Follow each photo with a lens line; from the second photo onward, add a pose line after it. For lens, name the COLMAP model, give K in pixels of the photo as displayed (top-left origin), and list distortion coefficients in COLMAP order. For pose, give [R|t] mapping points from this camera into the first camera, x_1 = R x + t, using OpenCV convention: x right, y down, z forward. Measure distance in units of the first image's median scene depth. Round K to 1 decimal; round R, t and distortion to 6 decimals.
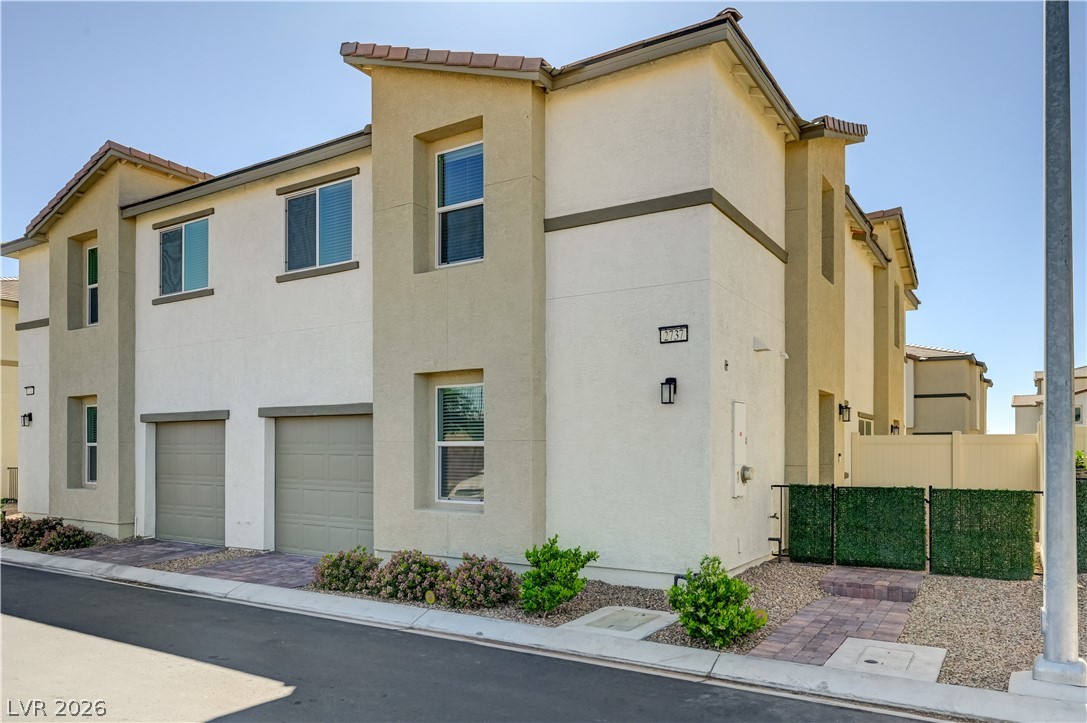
lens RADIAL K [[743.7, 0, 522.6], [0, 743.7, 441.8], [0, 0, 1]] dist [0.000429, -0.001138]
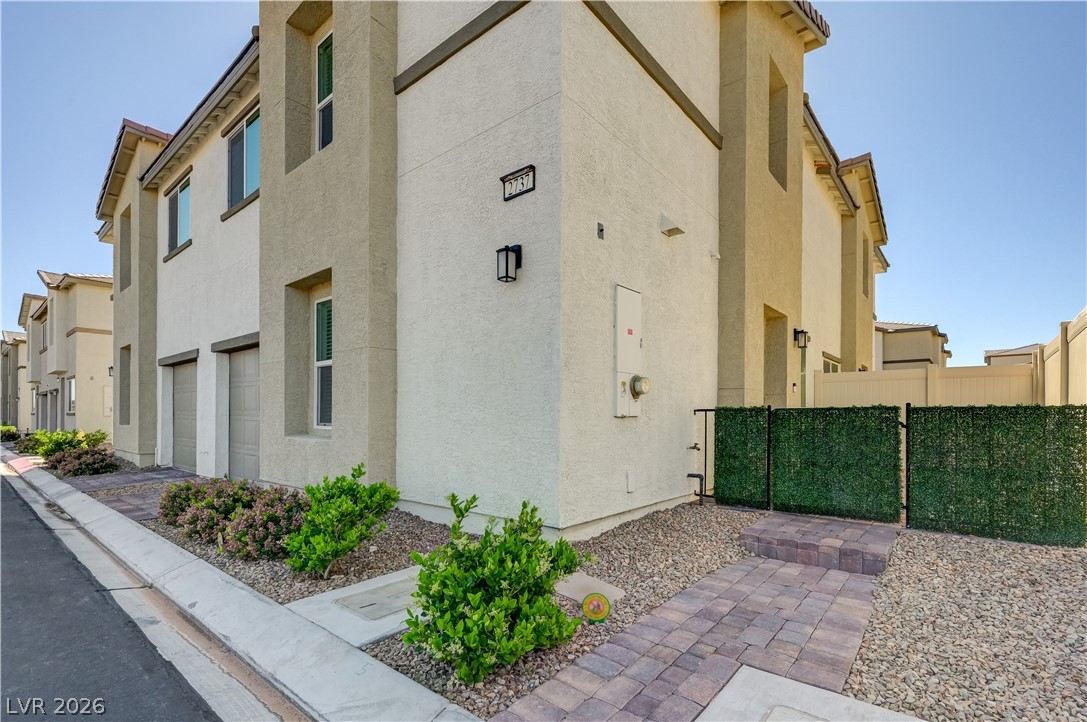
lens RADIAL K [[497.6, 0, 535.2], [0, 497.6, 413.0], [0, 0, 1]] dist [-0.001204, 0.001193]
pose [[0.992178, 0.001076, -0.124830, 0.242224], [-0.000271, 0.999979, 0.006469, 0.061912], [0.124834, -0.006385, 0.992157, 0.460907]]
